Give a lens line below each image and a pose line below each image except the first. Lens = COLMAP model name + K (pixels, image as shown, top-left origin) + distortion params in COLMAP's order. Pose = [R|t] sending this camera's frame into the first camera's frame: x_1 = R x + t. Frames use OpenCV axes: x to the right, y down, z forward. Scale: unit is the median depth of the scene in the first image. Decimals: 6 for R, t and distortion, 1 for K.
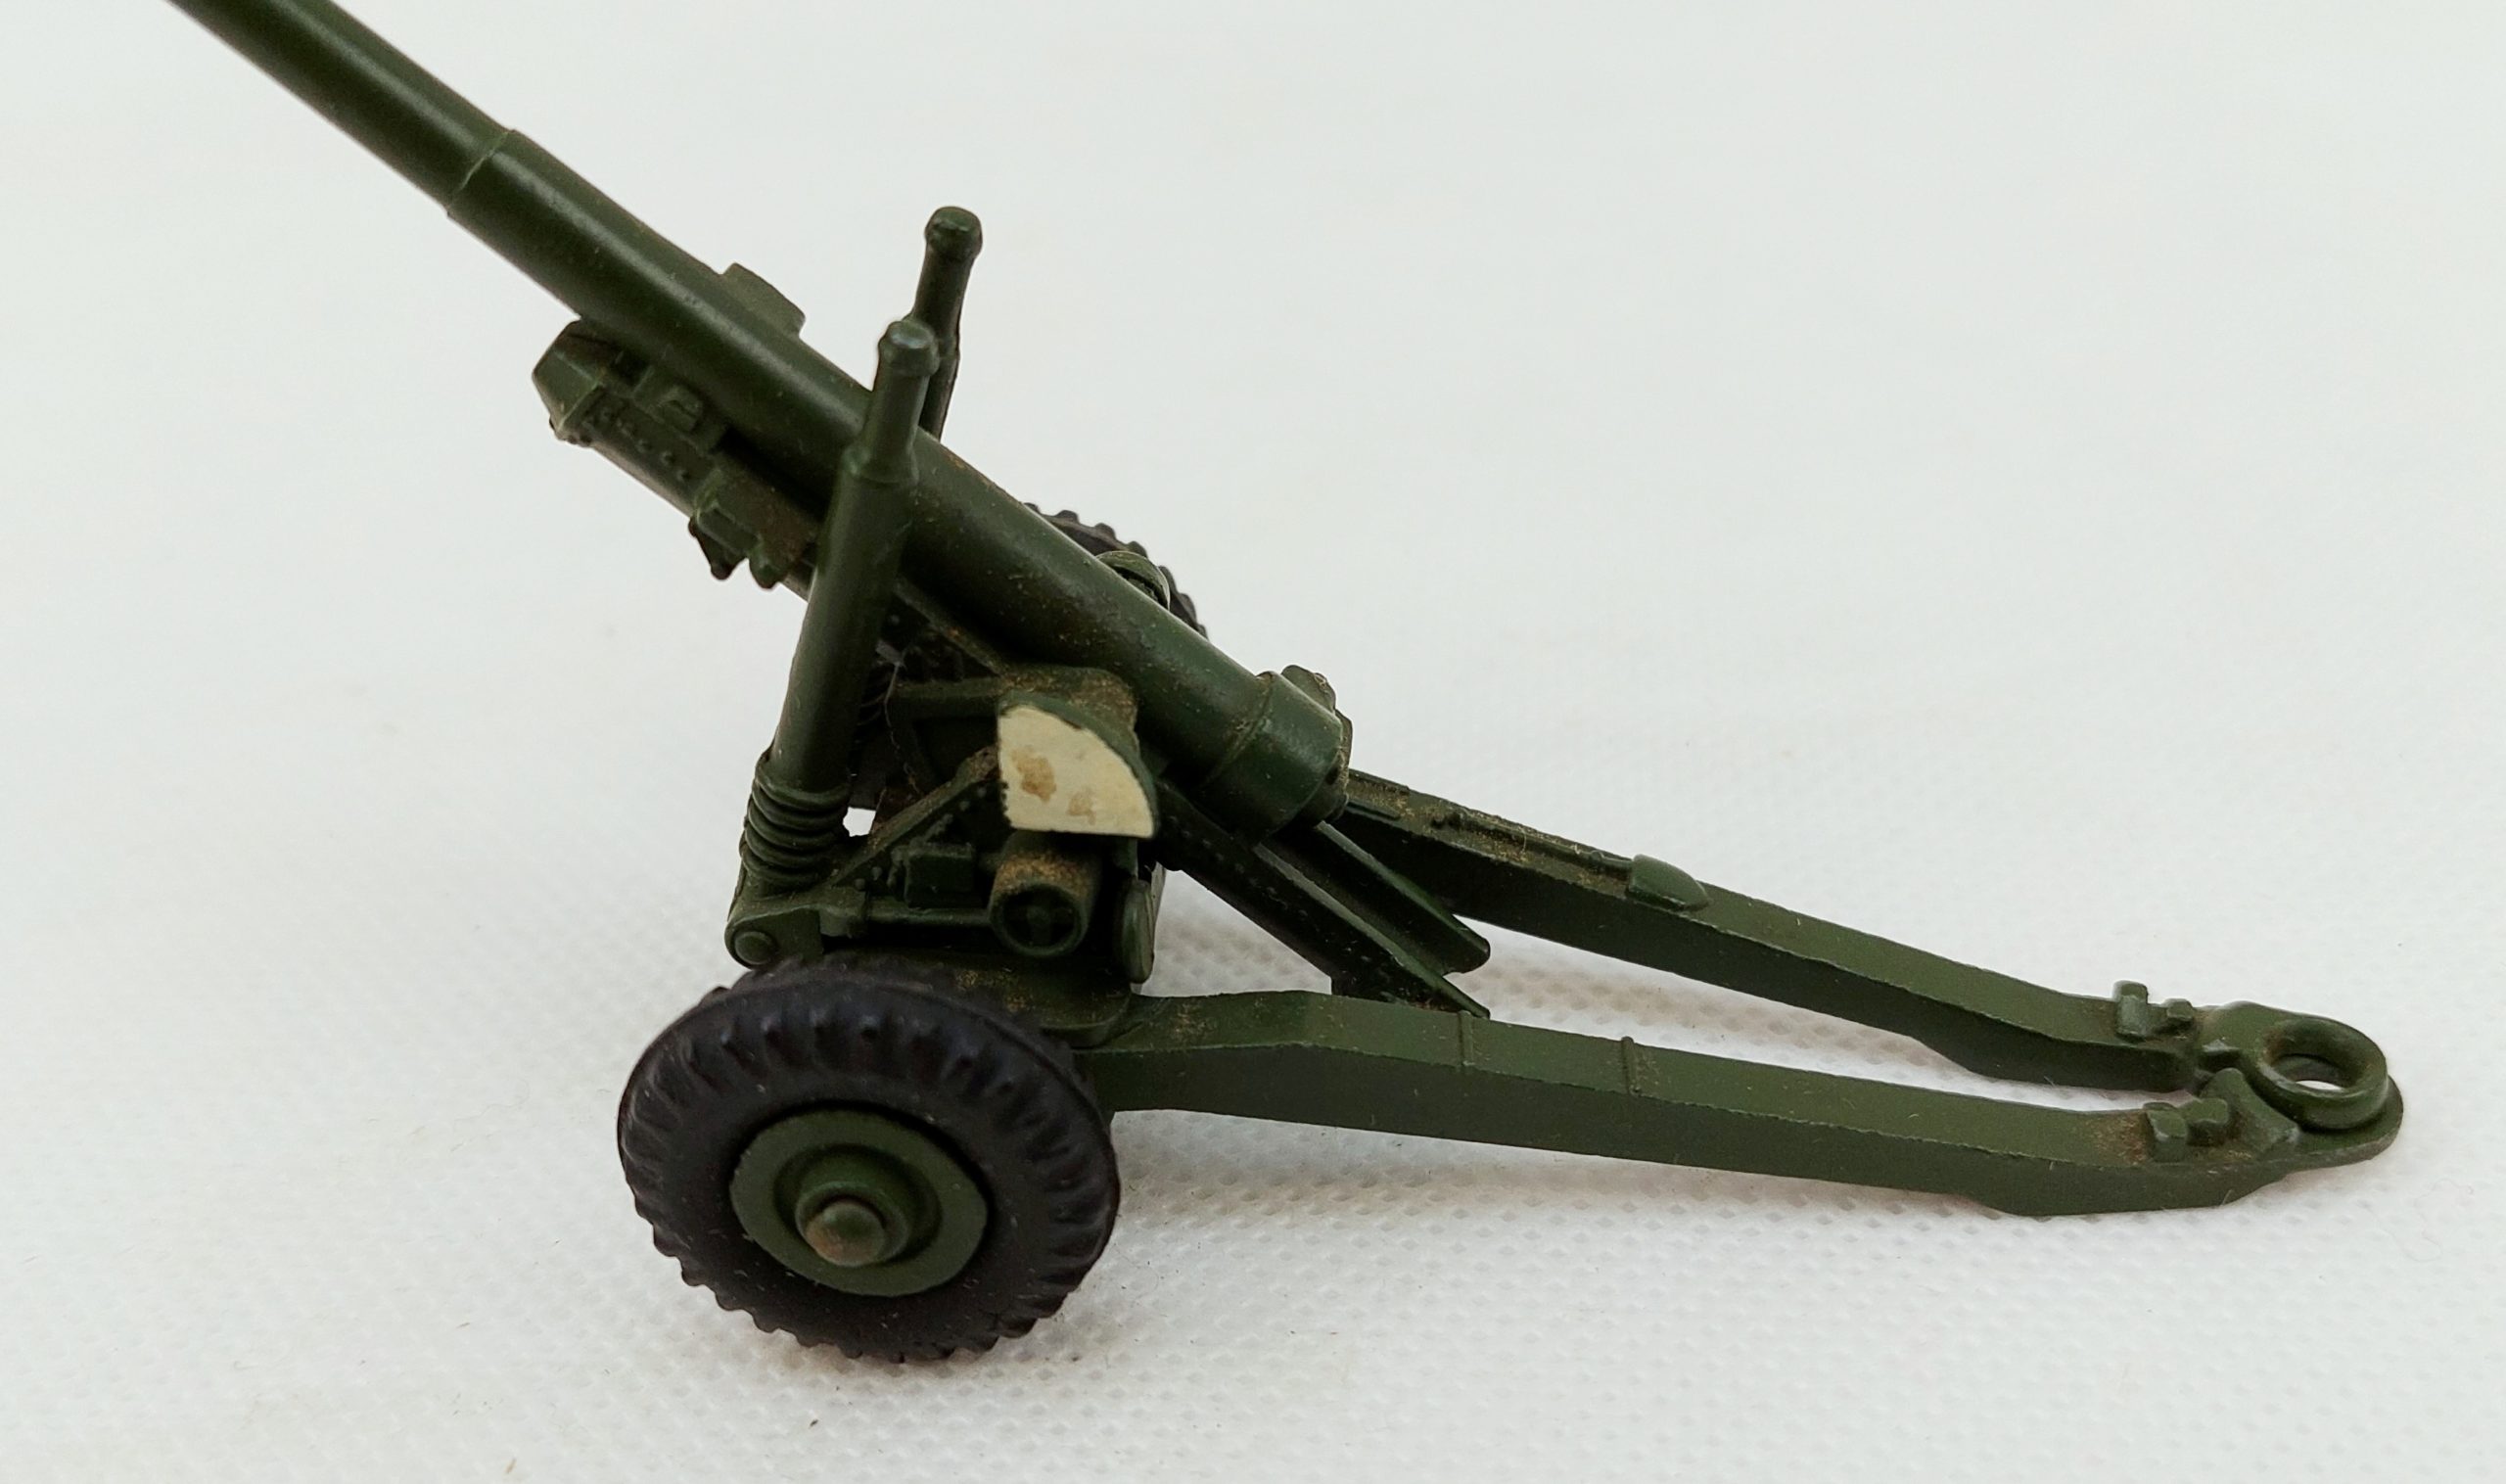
lens RADIAL K [[1822.5, 0, 1253.0], [0, 1822.5, 742.0], [0, 0, 1]] dist [0.000704, -0.001635]
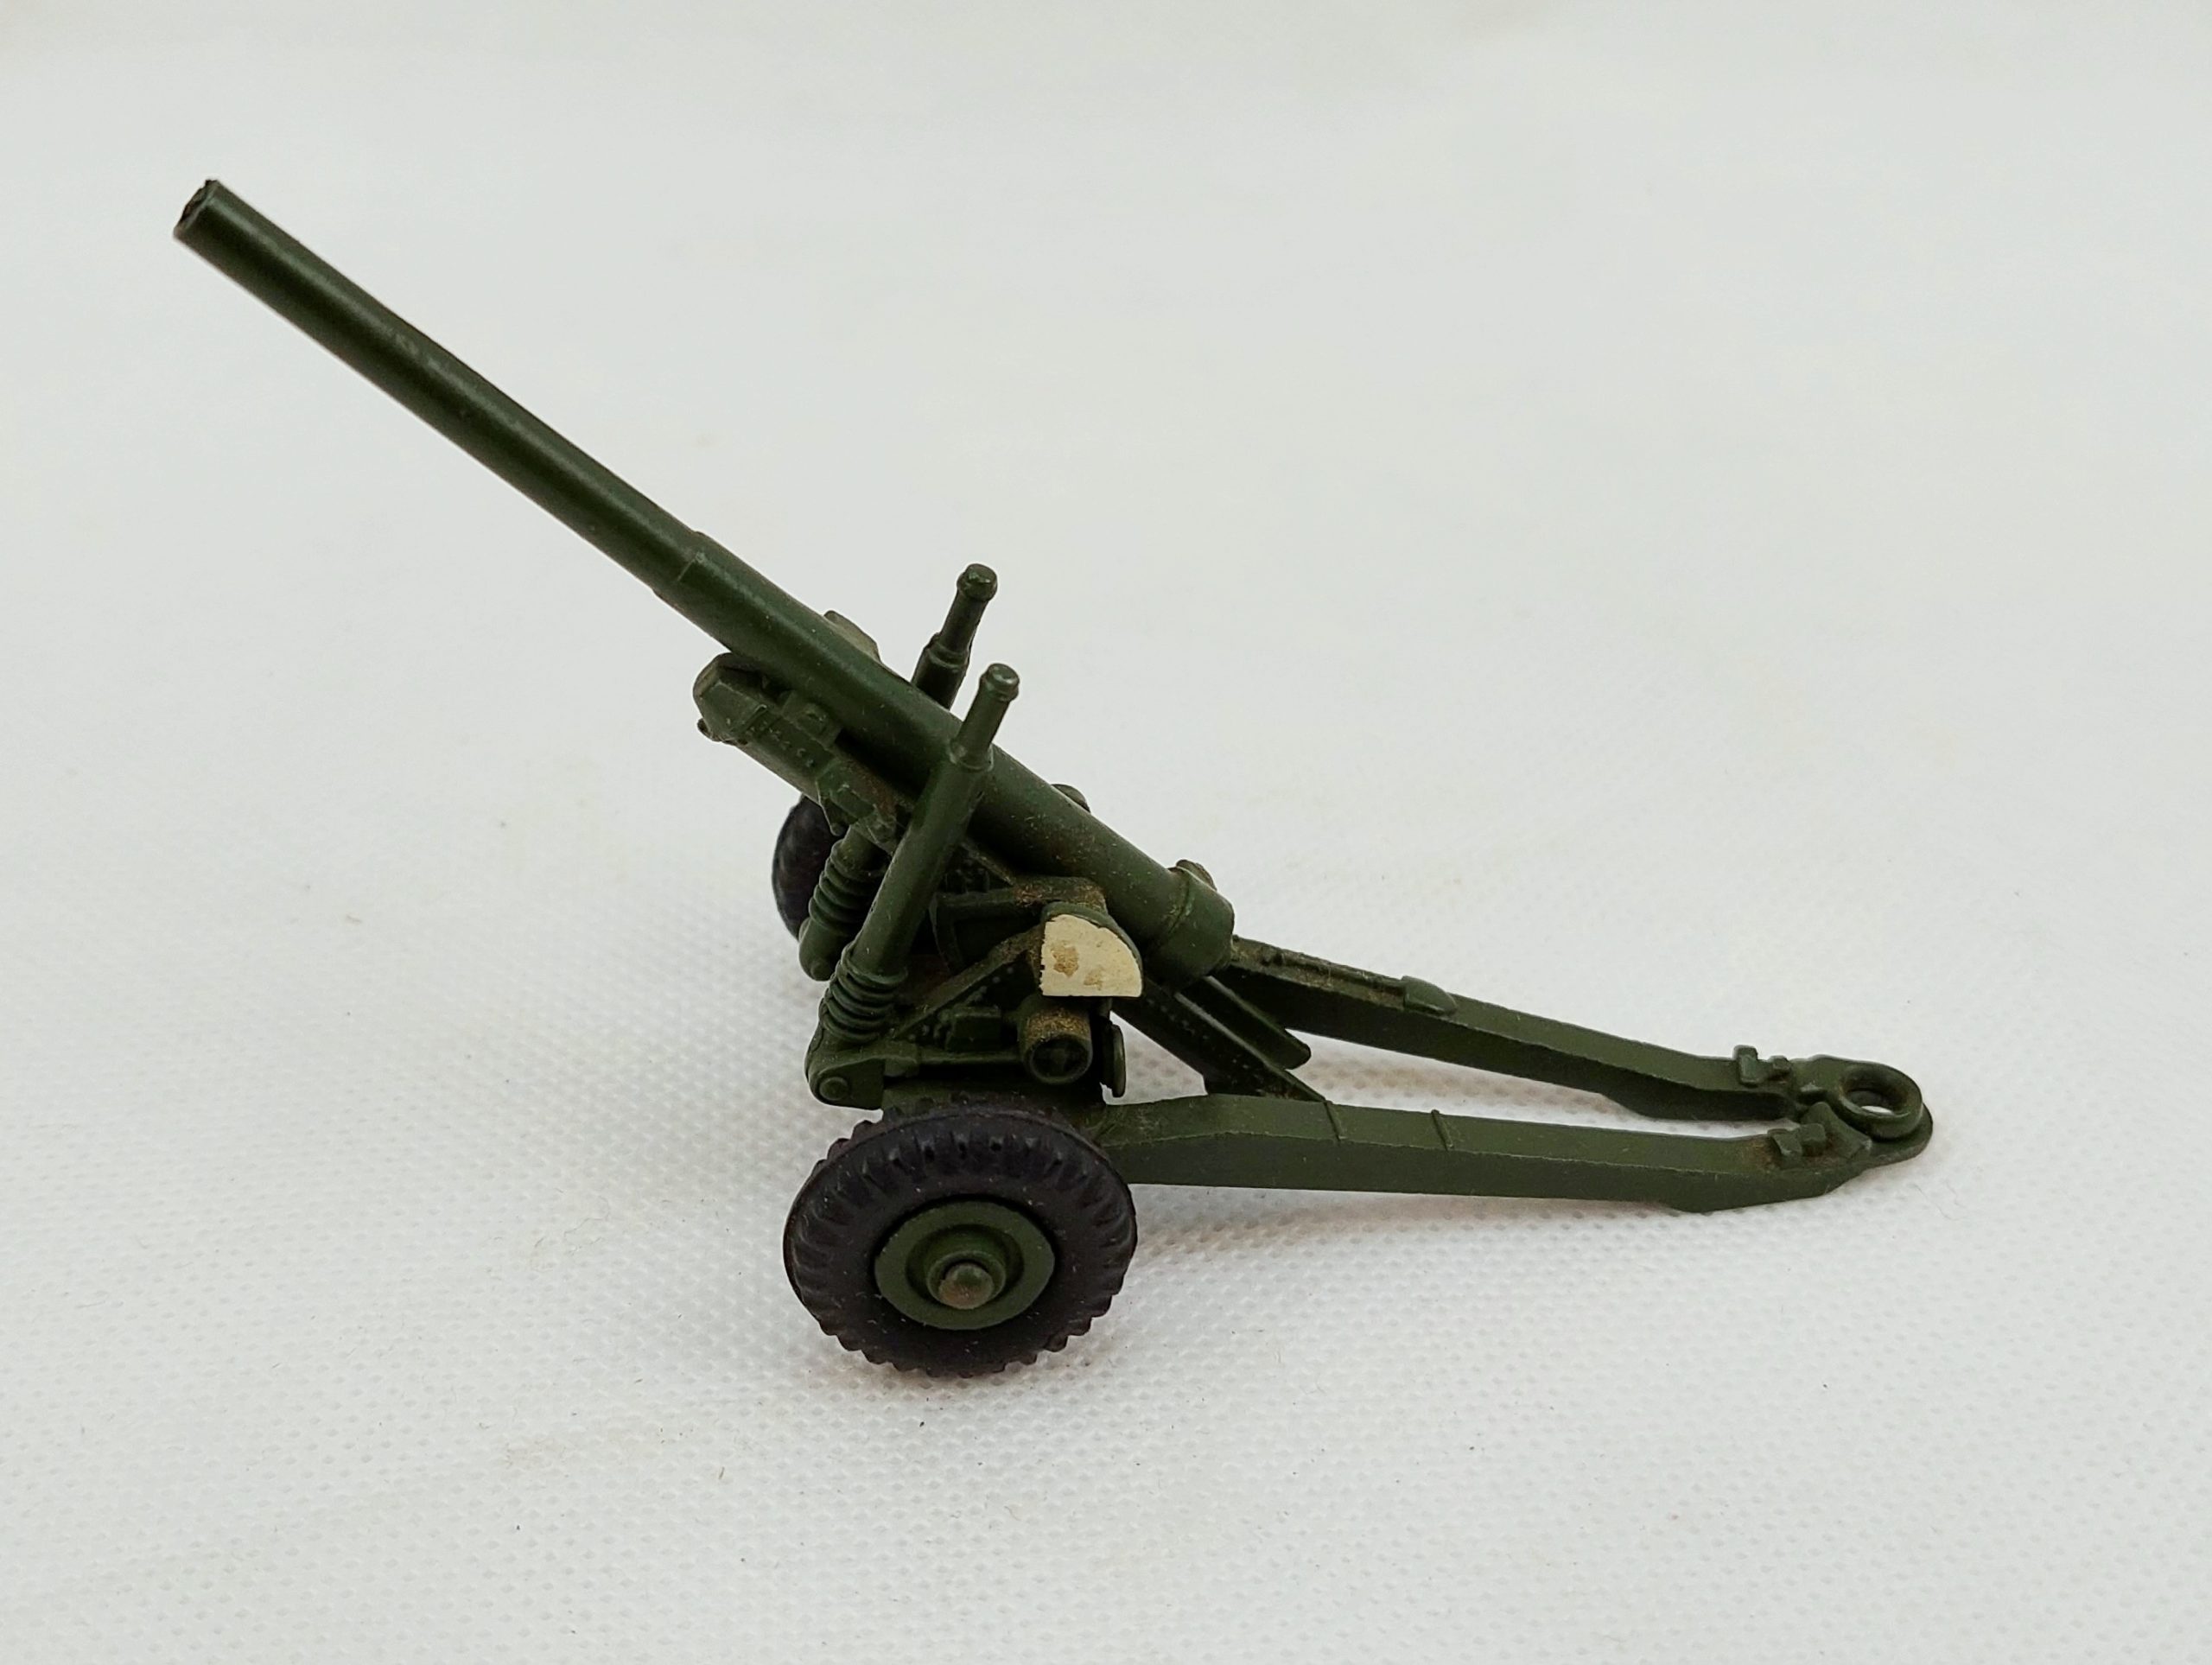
lens RADIAL K [[1536.2, 0, 1106.0], [0, 1536.2, 832.5], [0, 0, 1]] dist [-0.000793, 0.000378]
pose [[0.991571, -0.045832, 0.121190, -0.188504], [0.047866, 0.998757, -0.013921, -0.052294], [-0.120401, 0.019604, 0.992532, -0.178471]]
